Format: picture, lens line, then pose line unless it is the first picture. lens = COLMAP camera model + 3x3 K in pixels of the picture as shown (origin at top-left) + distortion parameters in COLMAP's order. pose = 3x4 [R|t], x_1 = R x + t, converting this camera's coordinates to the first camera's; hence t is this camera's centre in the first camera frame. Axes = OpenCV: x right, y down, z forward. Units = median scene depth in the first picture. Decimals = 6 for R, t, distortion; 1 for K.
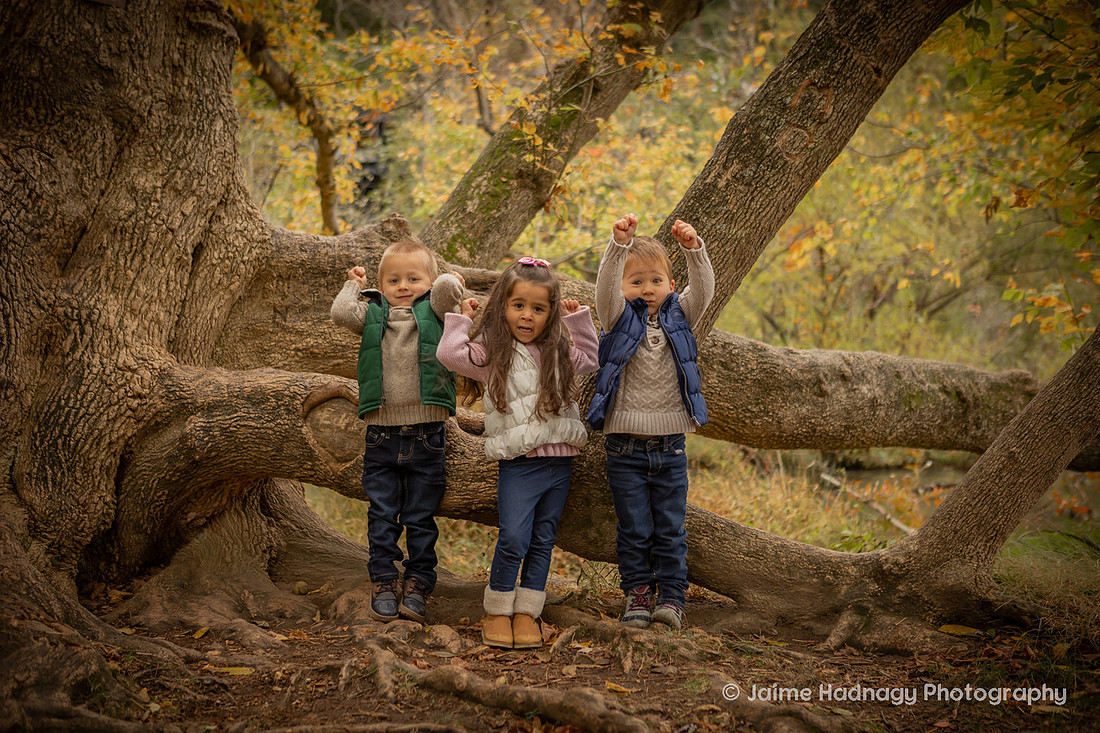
lens RADIAL K [[1594.8, 0, 553.3], [0, 1594.8, 359.3], [0, 0, 1]] dist [0.028138, 0.000000]
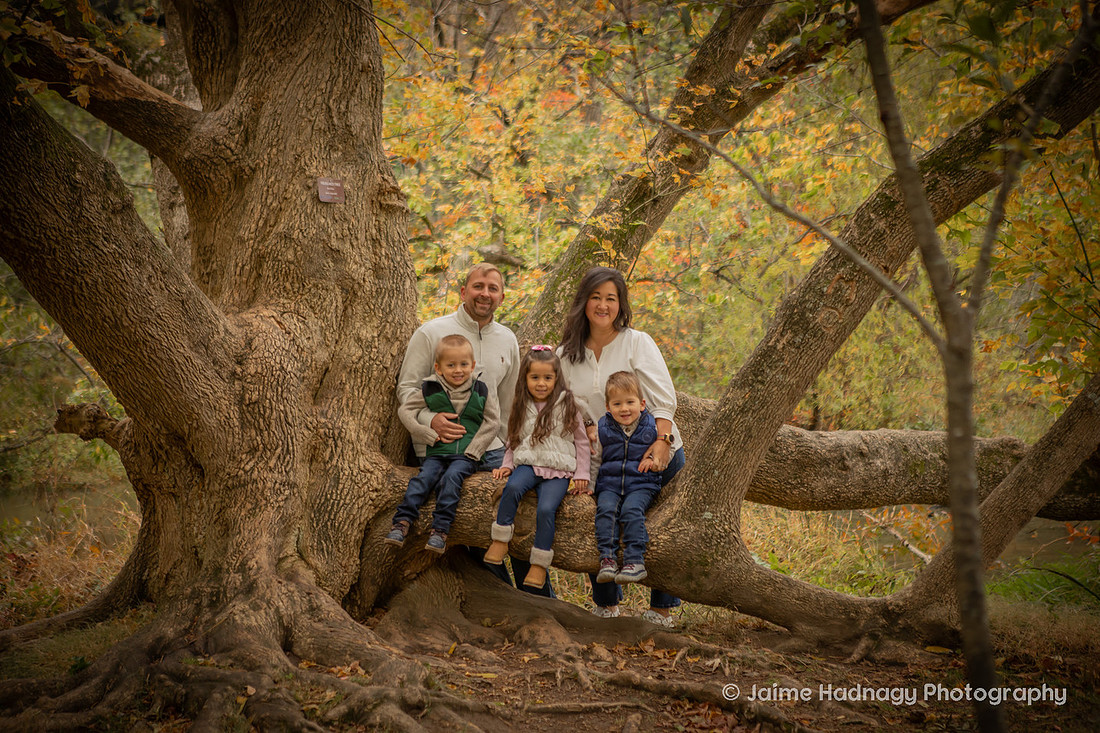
lens RADIAL K [[2271.7, 0, 548.1], [0, 2271.7, 348.0], [0, 0, 1]] dist [0.240908, 0.000000]
pose [[0.999033, -0.000725, 0.043950, -0.187840], [-0.000583, 0.999558, 0.029736, -0.160884], [-0.043952, -0.029732, 0.998591, -1.020967]]
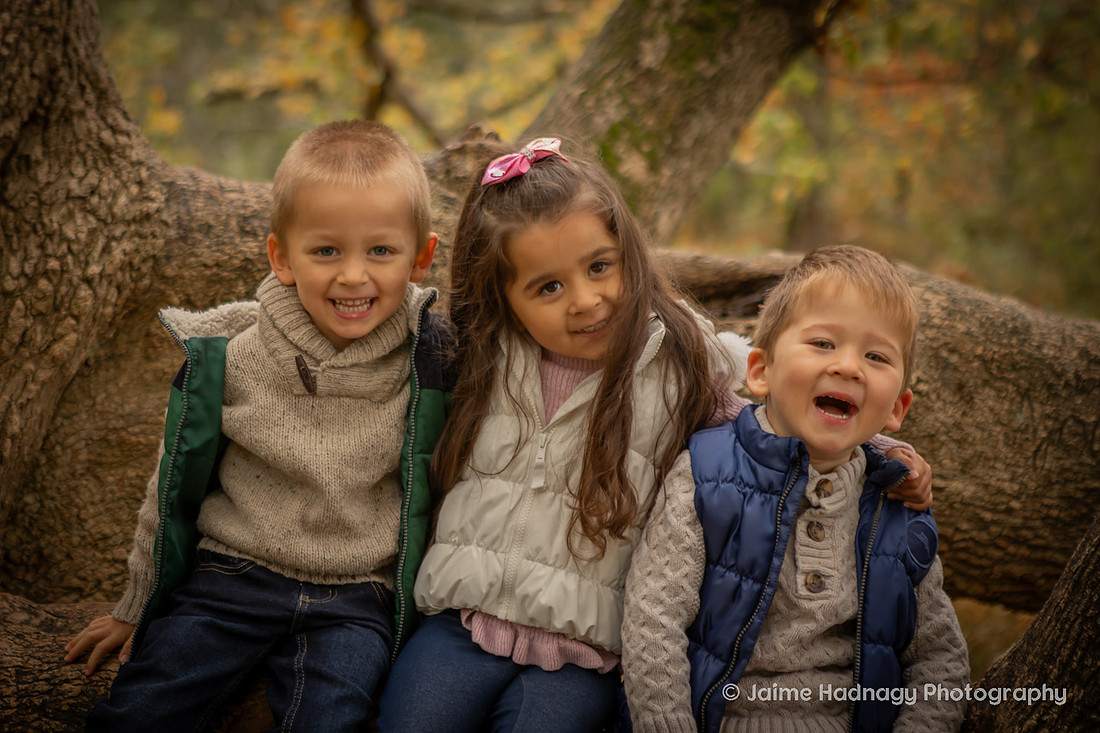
lens RADIAL K [[2370.7, 0, 478.2], [0, 2370.7, 305.3], [0, 0, 1]] dist [0.188365, 0.000000]
pose [[0.994929, 0.003628, -0.100519, -0.045048], [0.003451, 0.997530, 0.070155, -0.100632], [0.100525, -0.070146, 0.992459, 0.464673]]
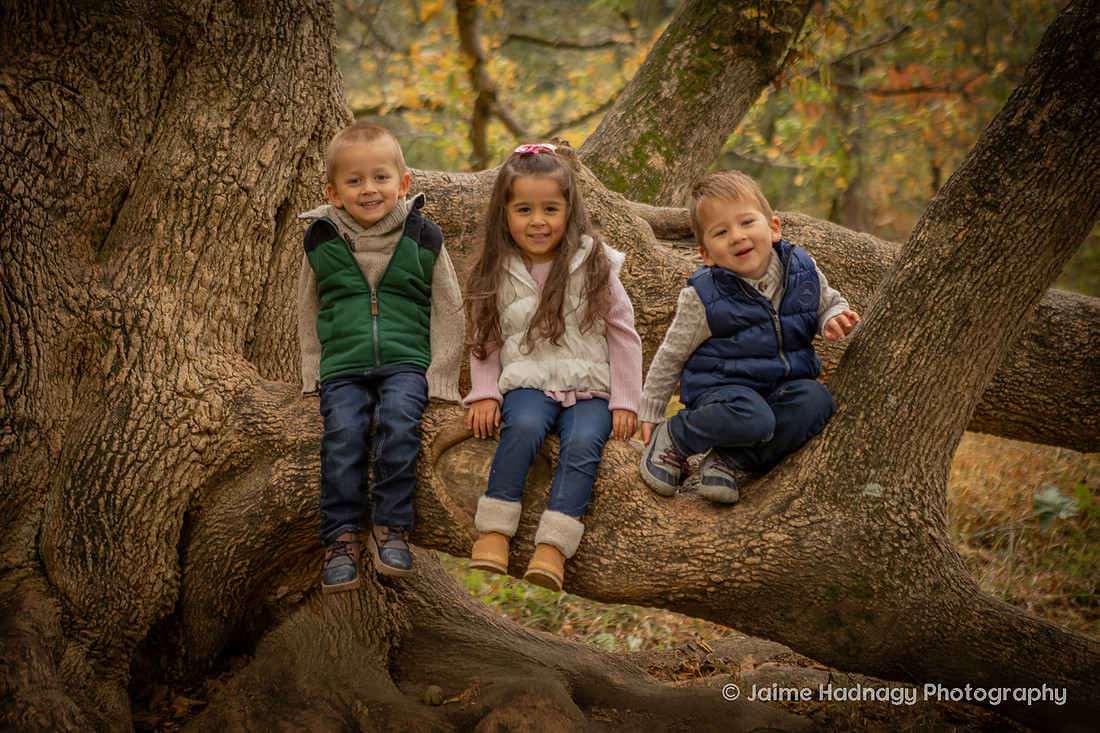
lens RADIAL K [[2246.2, 0, 524.1], [0, 2246.2, 344.9], [0, 0, 1]] dist [0.225544, 0.000000]
pose [[0.992747, -0.005596, -0.120092, 0.005861], [0.016384, 0.995894, 0.089034, -0.101335], [0.119101, -0.090356, 0.988762, 0.010033]]
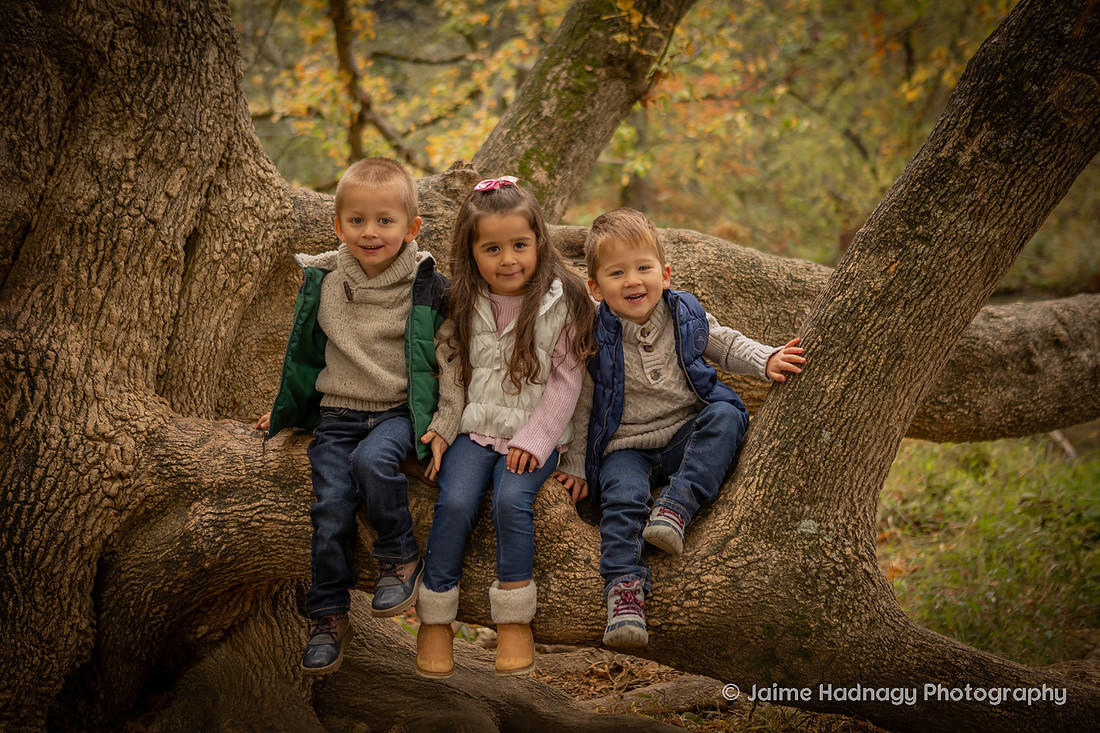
lens RADIAL K [[1680.7, 0, 551.3], [0, 1680.7, 358.5], [0, 0, 1]] dist [0.048561, 0.000000]
pose [[0.999648, -0.021967, -0.014907, -0.055824], [0.023798, 0.990358, 0.136471, -0.120455], [0.011766, -0.136778, 0.990532, 0.267318]]
